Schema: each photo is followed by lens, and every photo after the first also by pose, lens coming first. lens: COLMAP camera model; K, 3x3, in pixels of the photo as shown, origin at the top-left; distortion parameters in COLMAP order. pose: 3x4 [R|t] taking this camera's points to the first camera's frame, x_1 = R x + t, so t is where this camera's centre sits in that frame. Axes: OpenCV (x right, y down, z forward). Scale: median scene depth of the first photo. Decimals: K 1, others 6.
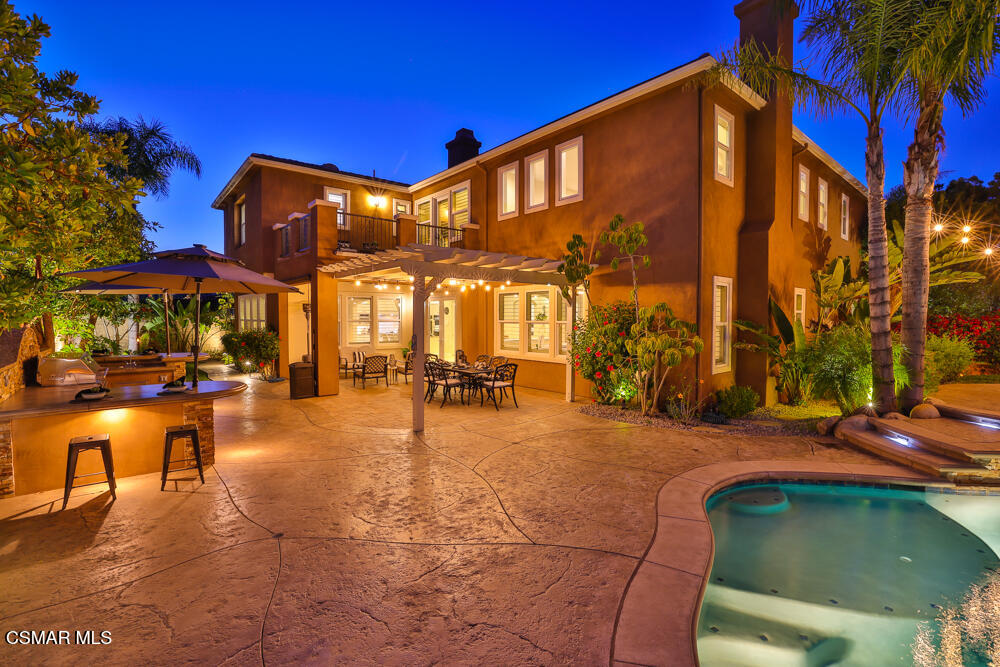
lens RADIAL K [[430.2, 0, 500.0], [0, 430.2, 333.5], [0, 0, 1]] dist [0.000636, -0.000002]
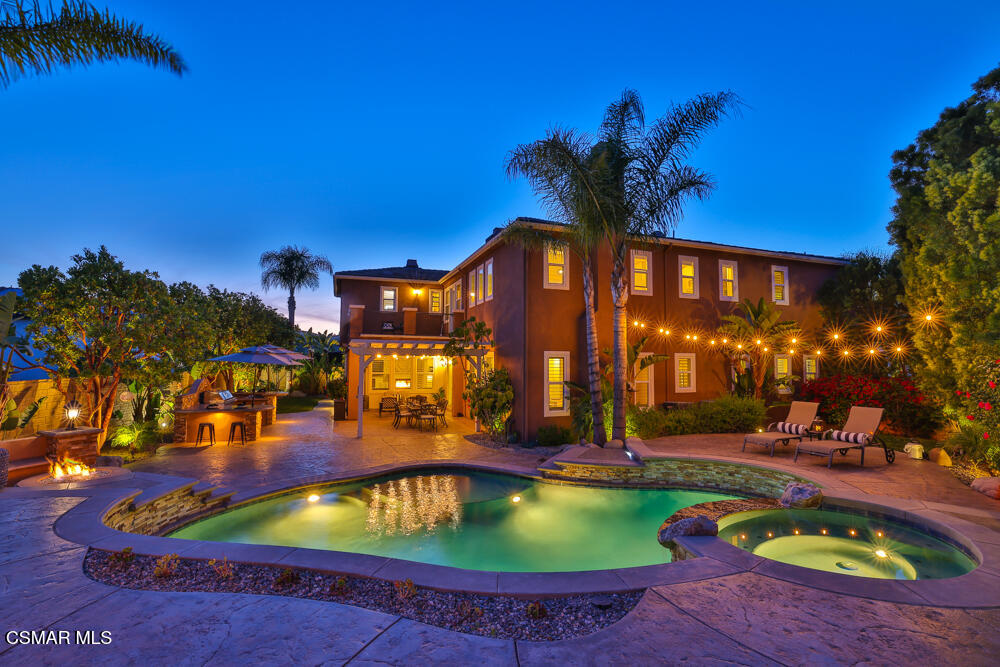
lens RADIAL K [[430.2, 0, 500.0], [0, 430.2, 333.5], [0, 0, 1]] dist [0.000636, -0.000002]
pose [[0.936611, -0.016808, -0.349968, 0.579722], [-0.018707, 0.995025, -0.097853, -0.028915], [0.349872, 0.098197, 0.931637, -0.315885]]
